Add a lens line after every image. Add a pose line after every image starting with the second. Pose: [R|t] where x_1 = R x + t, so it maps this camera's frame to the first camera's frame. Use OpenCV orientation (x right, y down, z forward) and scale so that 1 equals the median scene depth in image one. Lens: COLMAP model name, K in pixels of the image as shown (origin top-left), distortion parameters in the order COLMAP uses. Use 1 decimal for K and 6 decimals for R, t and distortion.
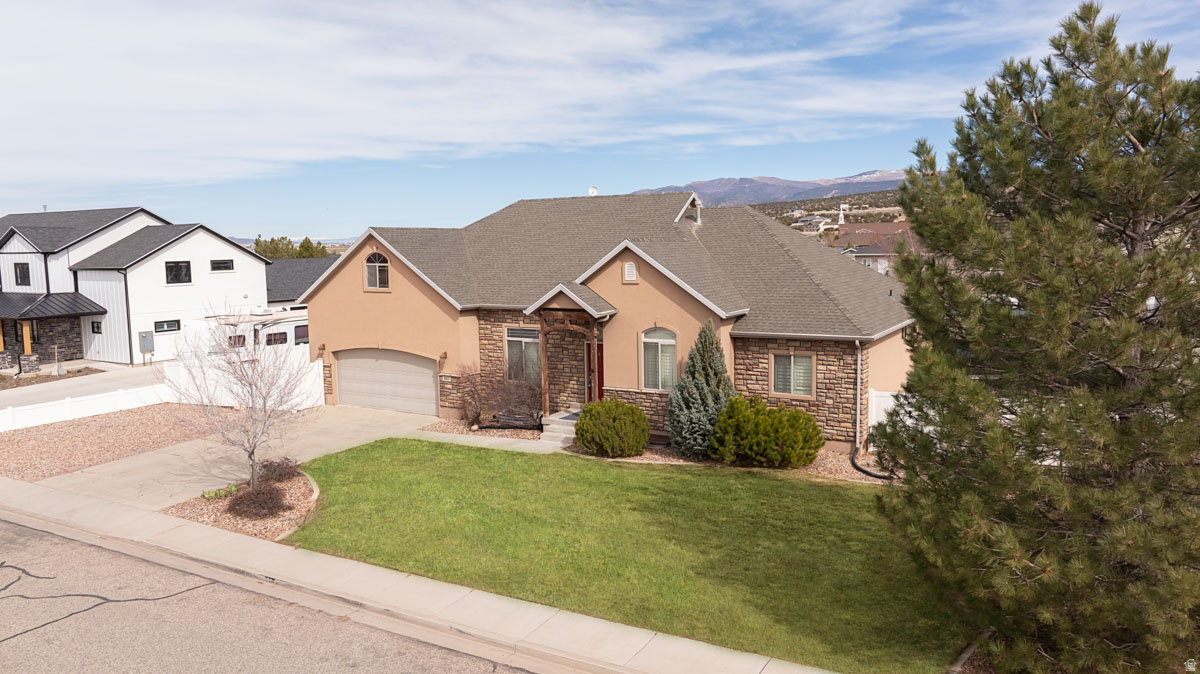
lens RADIAL K [[842.8, 0, 600.0], [0, 842.8, 337.0], [0, 0, 1]] dist [-0.005463, 0.005542]
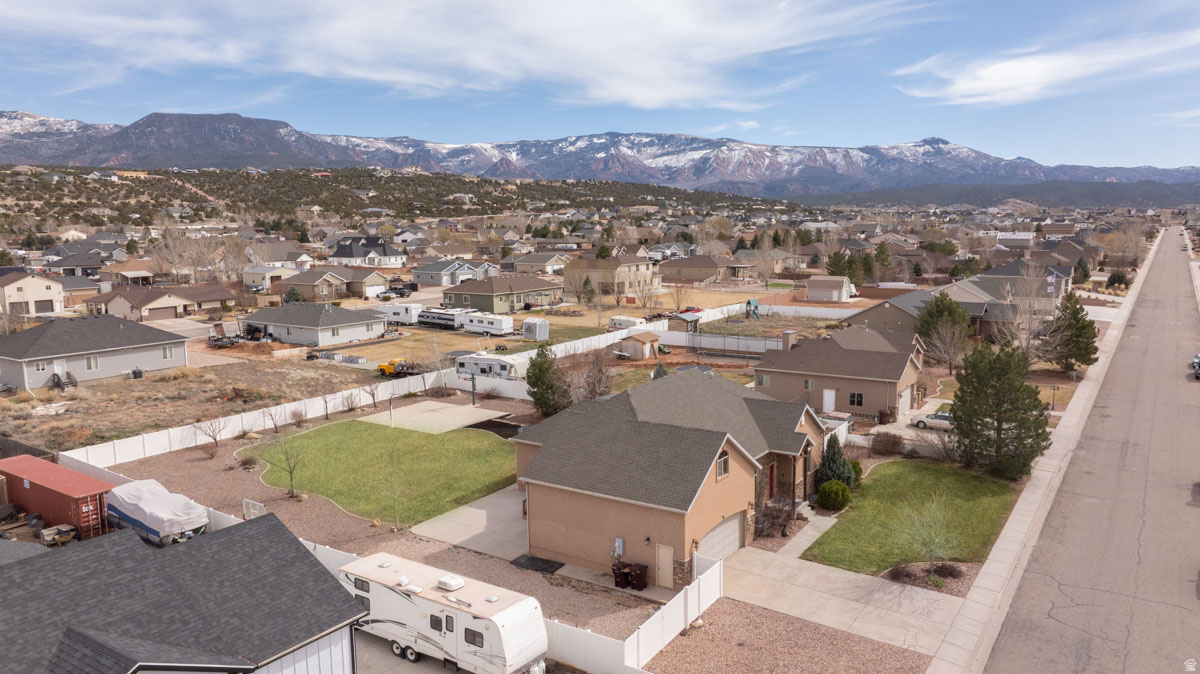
lens RADIAL K [[839.3, 0, 604.6], [0, 839.3, 341.1], [0, 0, 1]] dist [-0.007506, -0.002578]
pose [[0.055443, -0.123512, 0.990793, -1.590941], [0.121618, 0.985766, 0.116080, -0.453205], [-0.991027, 0.114062, 0.069675, 1.089613]]
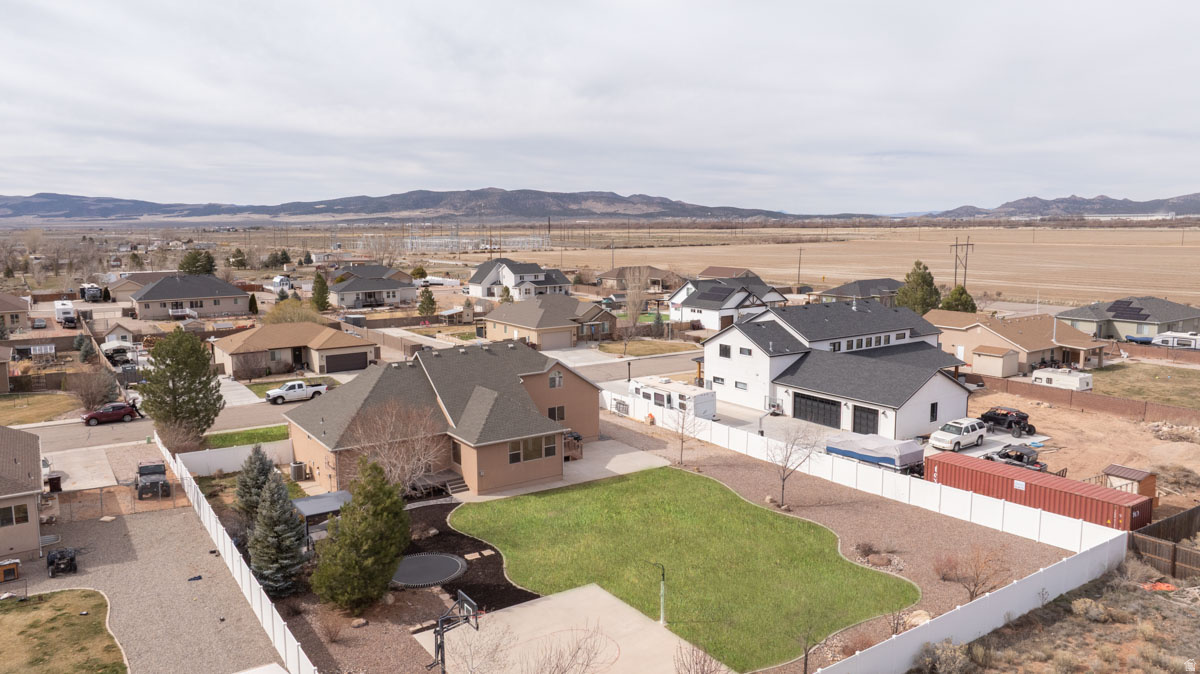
lens RADIAL K [[839.3, 0, 604.6], [0, 839.3, 341.1], [0, 0, 1]] dist [-0.007506, -0.002578]
pose [[-0.421109, 0.151889, -0.894202, 1.658136], [-0.086452, 0.974668, 0.206271, -0.637366], [0.902880, 0.164168, -0.397311, 2.186251]]
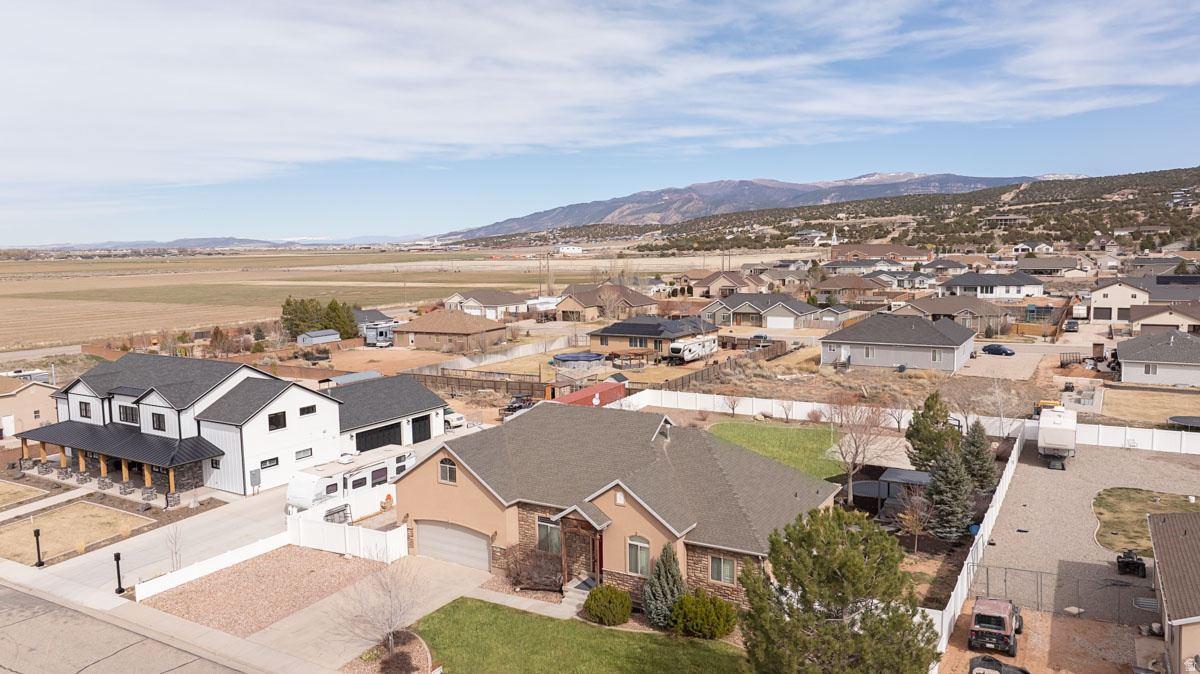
lens RADIAL K [[839.3, 0, 604.6], [0, 839.3, 341.1], [0, 0, 1]] dist [-0.007506, -0.002578]
pose [[0.999976, 0.003445, 0.006069, -0.002984], [-0.003453, 0.999993, 0.001308, -0.308750], [-0.006064, -0.001329, 0.999981, -0.457404]]
